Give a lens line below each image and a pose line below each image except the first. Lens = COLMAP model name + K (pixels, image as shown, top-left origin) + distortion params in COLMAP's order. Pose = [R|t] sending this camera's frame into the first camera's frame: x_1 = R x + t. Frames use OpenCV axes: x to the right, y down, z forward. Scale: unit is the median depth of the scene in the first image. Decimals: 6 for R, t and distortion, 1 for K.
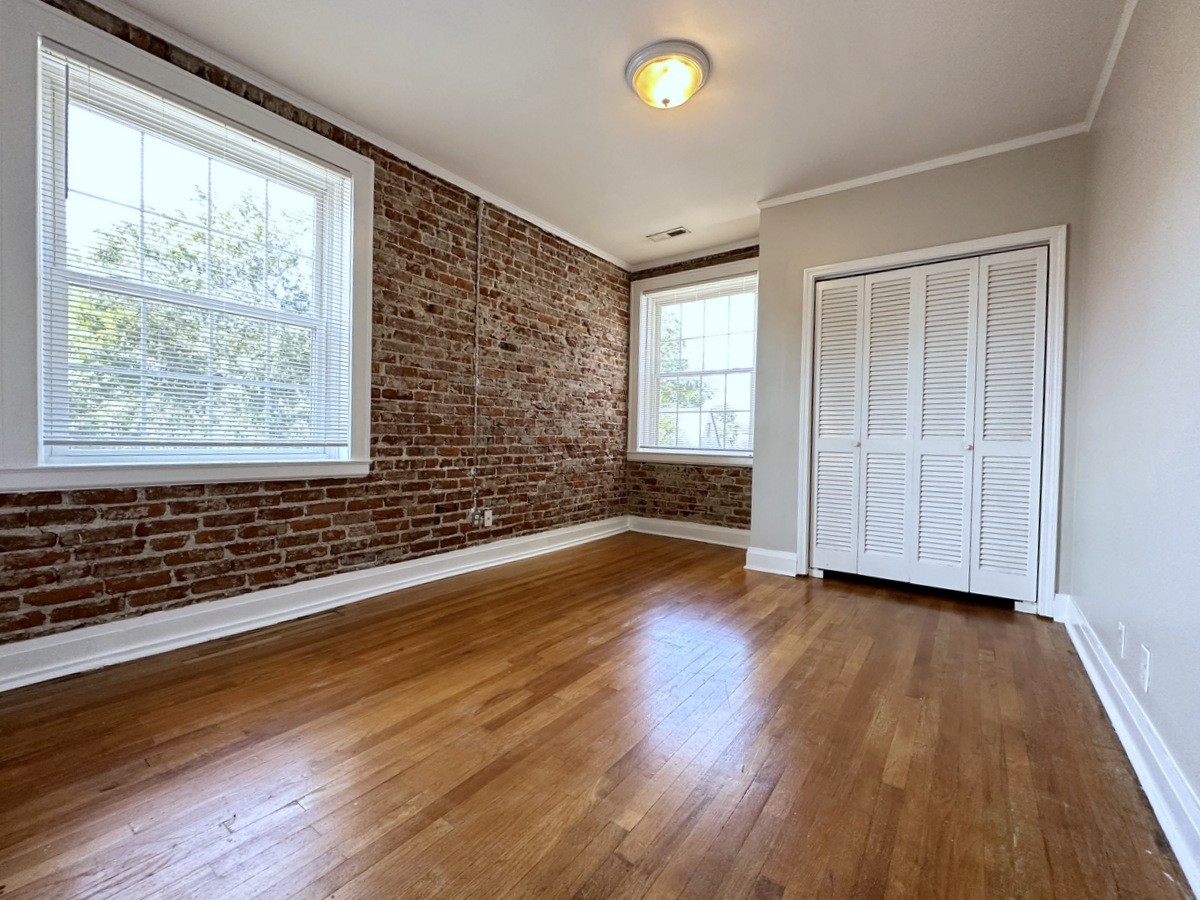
lens RADIAL K [[484.3, 0, 609.6], [0, 484.3, 451.2], [0, 0, 1]] dist [-0.002306, -0.000164]
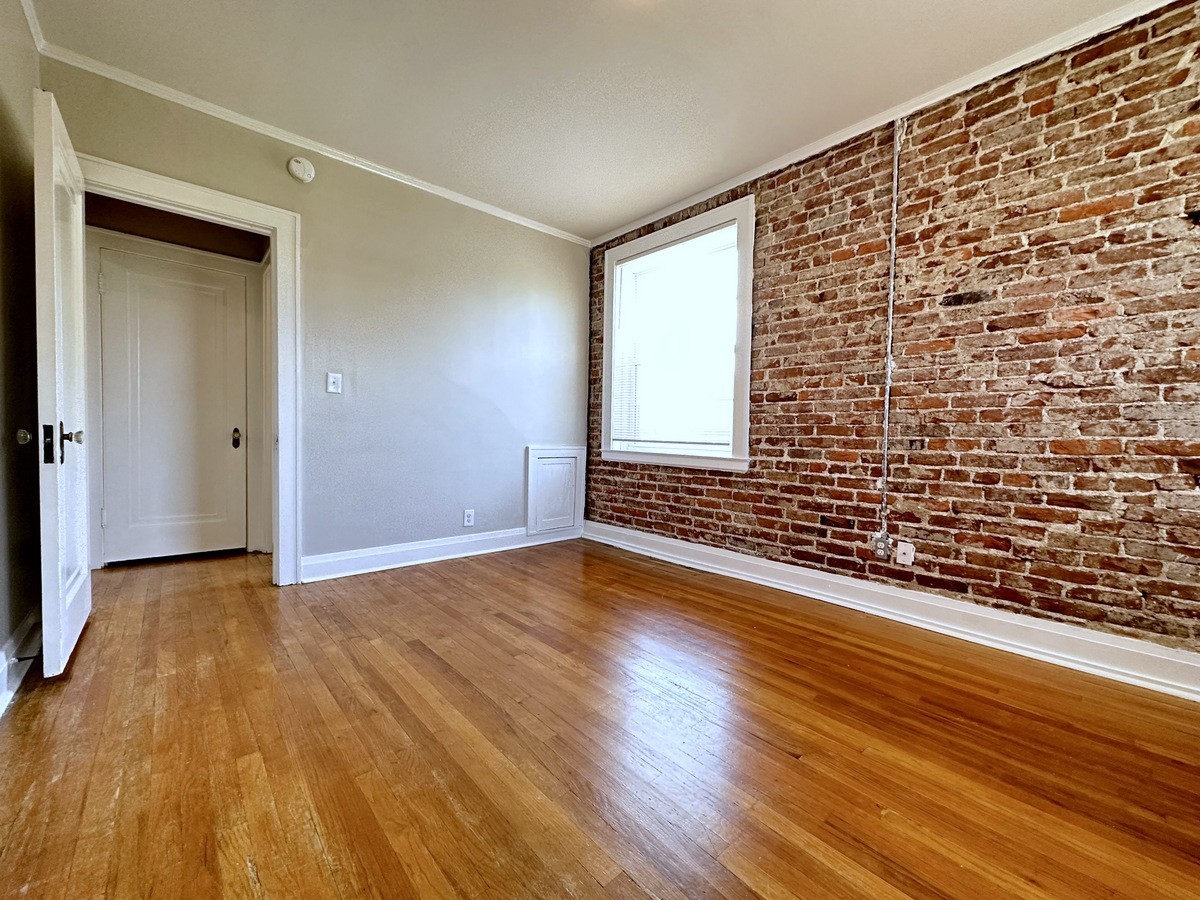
lens RADIAL K [[484.3, 0, 609.6], [0, 484.3, 451.2], [0, 0, 1]] dist [-0.002306, -0.000164]
pose [[-0.185661, 0.007439, -0.982586, 0.595343], [-0.052591, 0.998463, 0.017496, -0.001160], [0.981206, 0.054923, -0.184984, 0.786270]]
